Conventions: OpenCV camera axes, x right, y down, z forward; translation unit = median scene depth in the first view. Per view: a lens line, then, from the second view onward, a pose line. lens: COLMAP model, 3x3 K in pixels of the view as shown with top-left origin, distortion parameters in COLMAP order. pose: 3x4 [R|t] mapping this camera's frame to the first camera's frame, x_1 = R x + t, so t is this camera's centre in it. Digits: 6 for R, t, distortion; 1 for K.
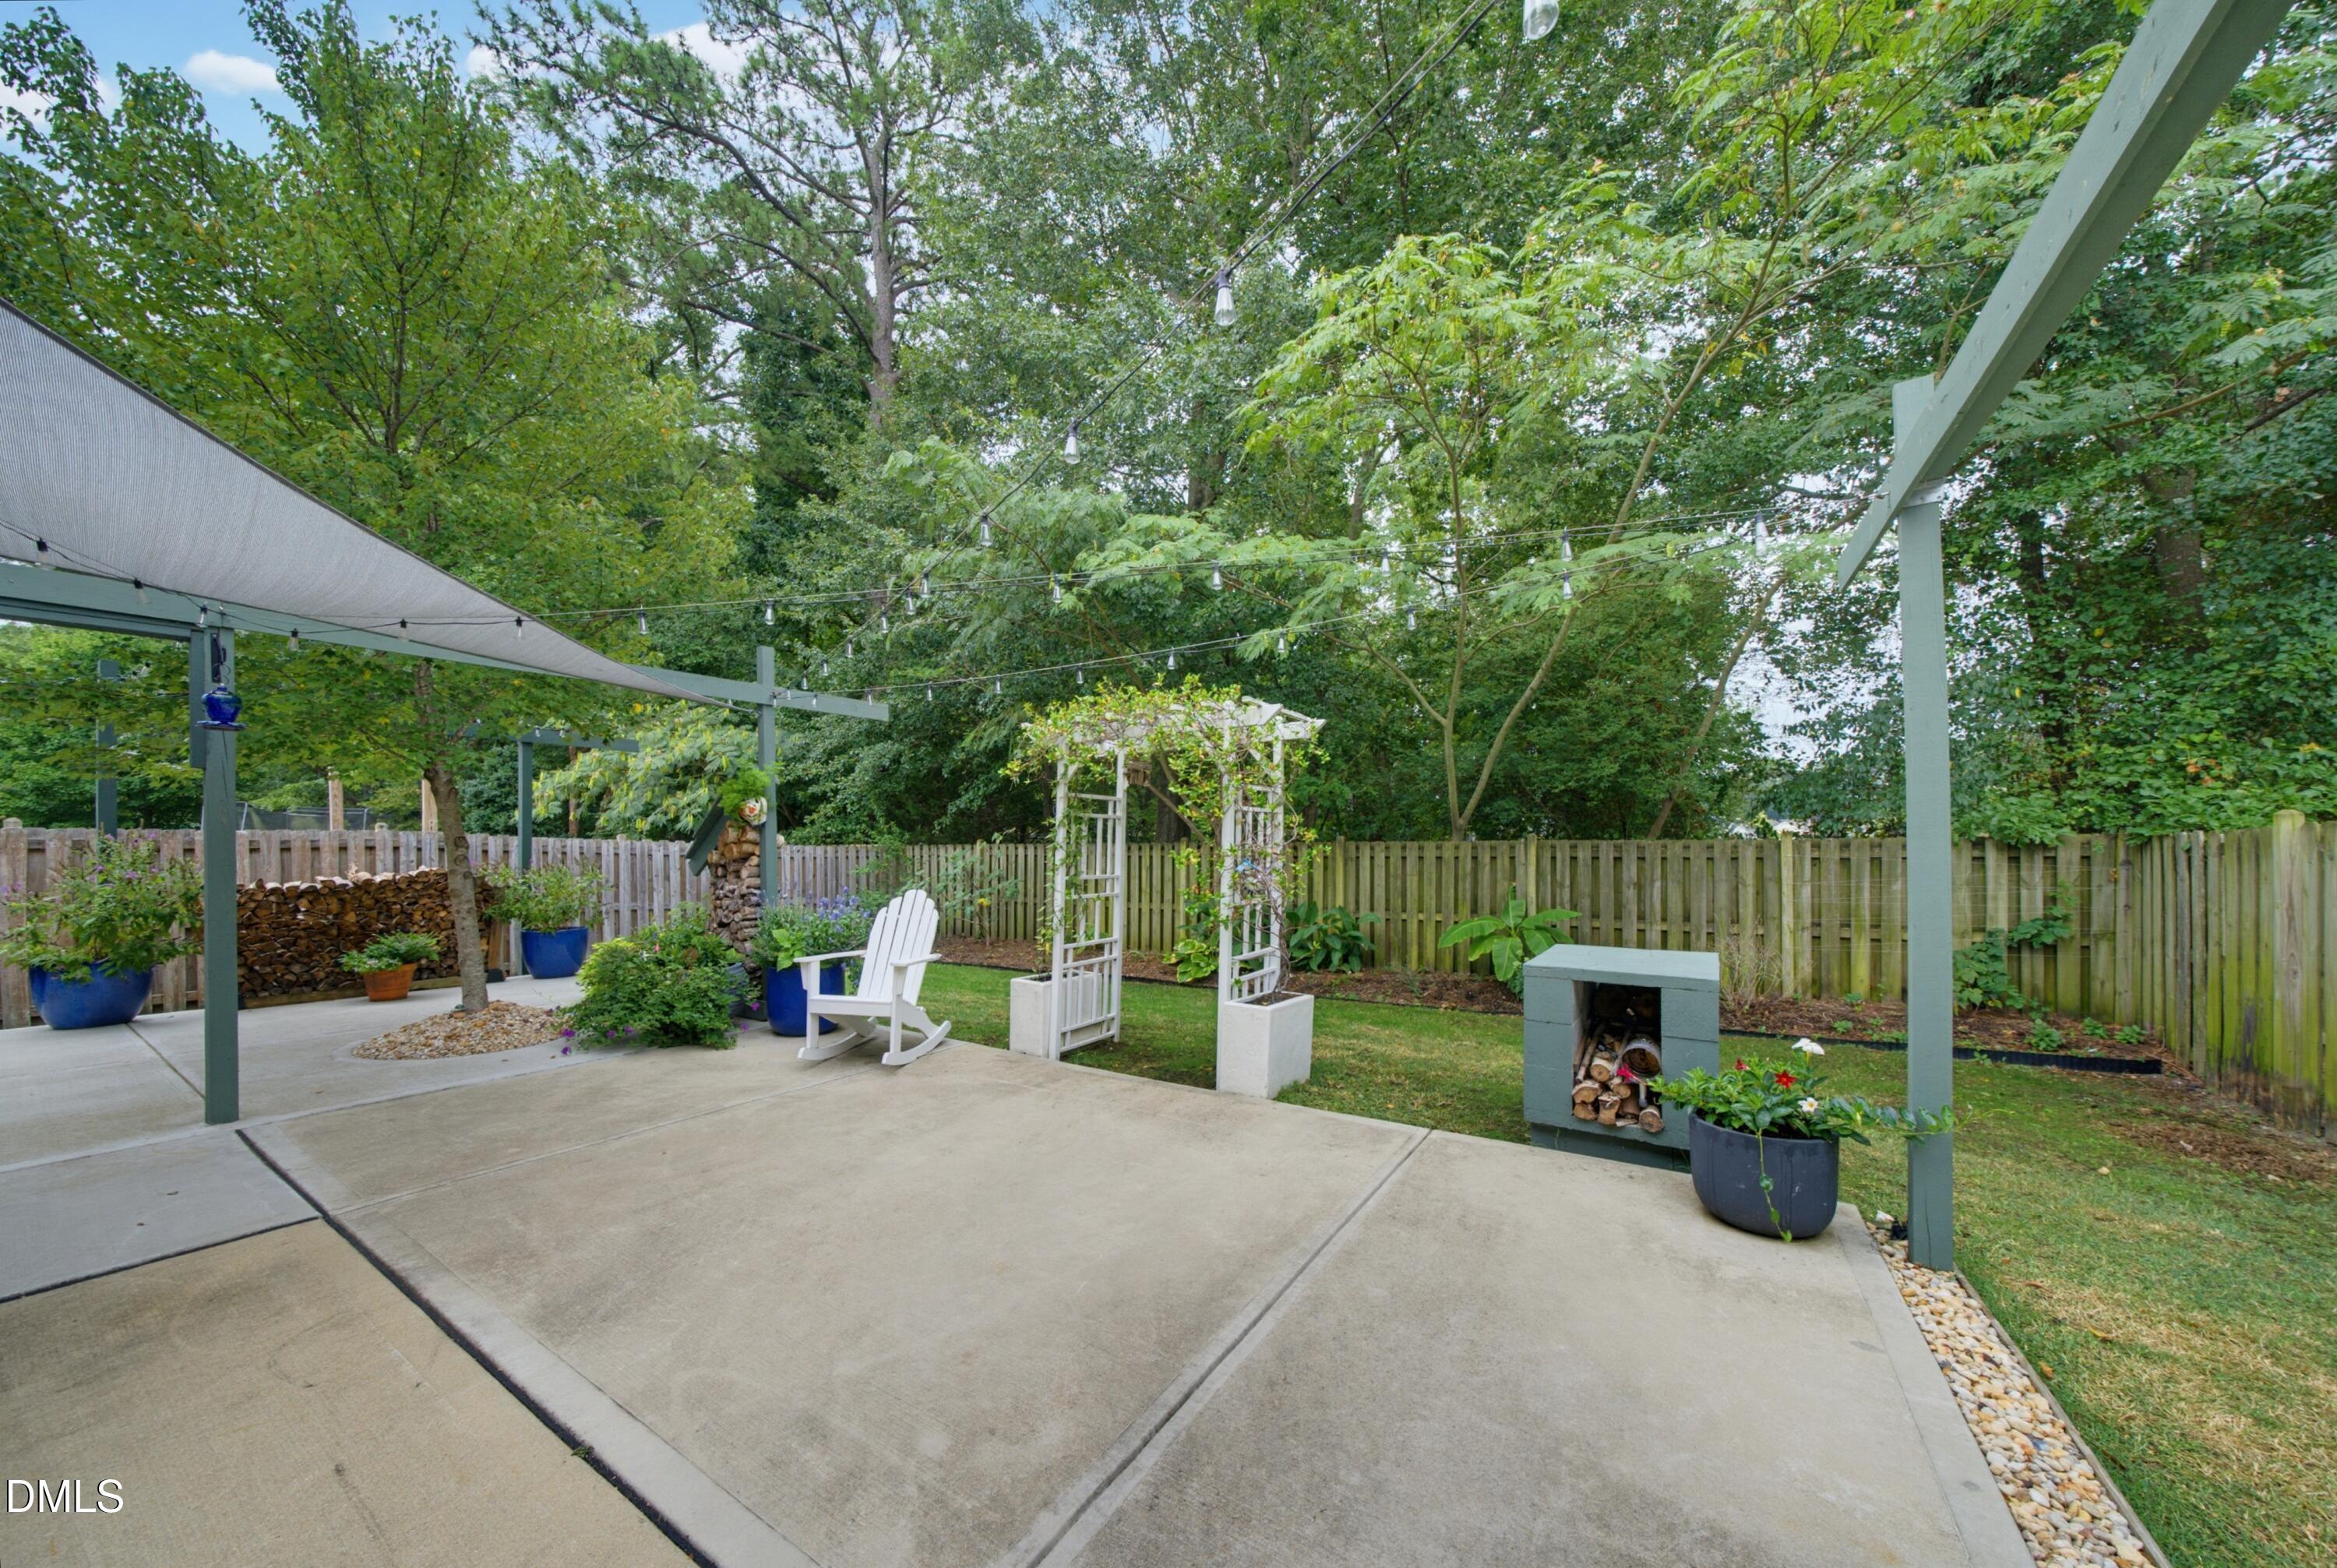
lens RADIAL K [[802.8, 0, 1169.5], [0, 802.8, 832.2], [0, 0, 1]] dist [-0.000683, 0.001787]
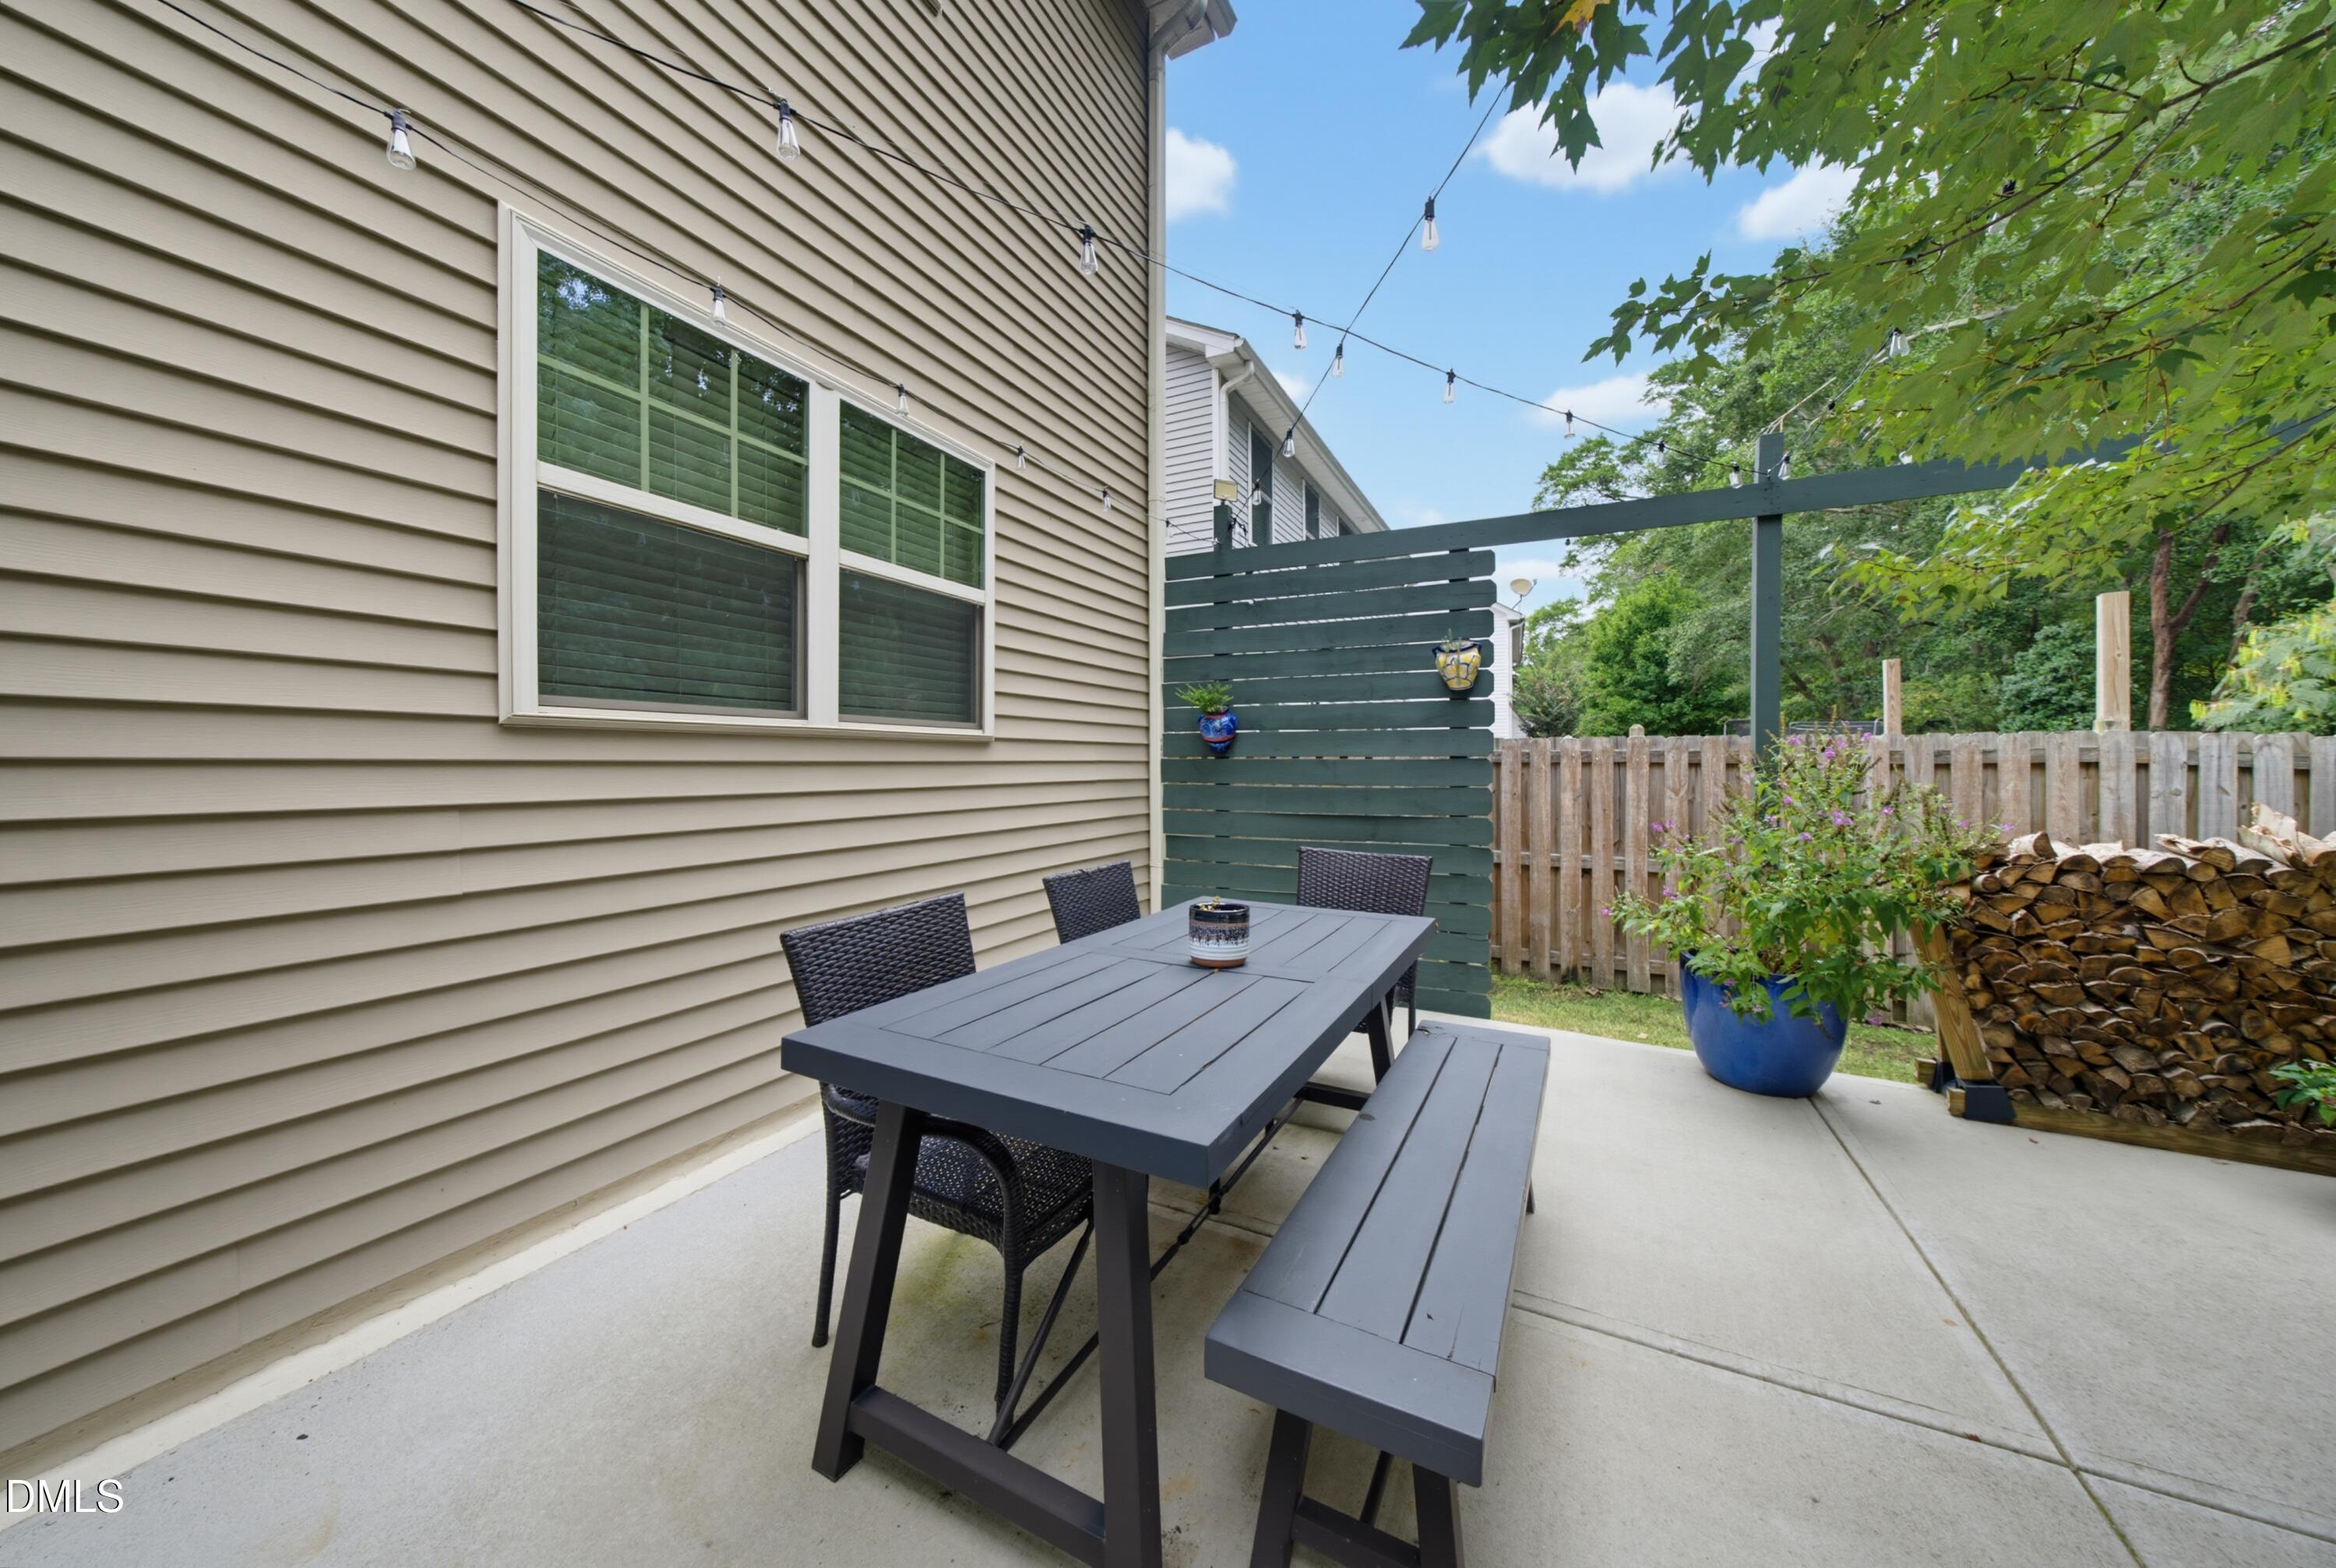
lens RADIAL K [[802.5, 0, 1166.5], [0, 802.5, 762.3], [0, 0, 1]] dist [-0.000683, 0.001787]
pose [[0.113277, 0.004419, -0.993554, -0.665689], [0.009607, 0.999938, 0.005543, 0.011240], [0.993517, -0.010173, 0.113227, 0.424984]]
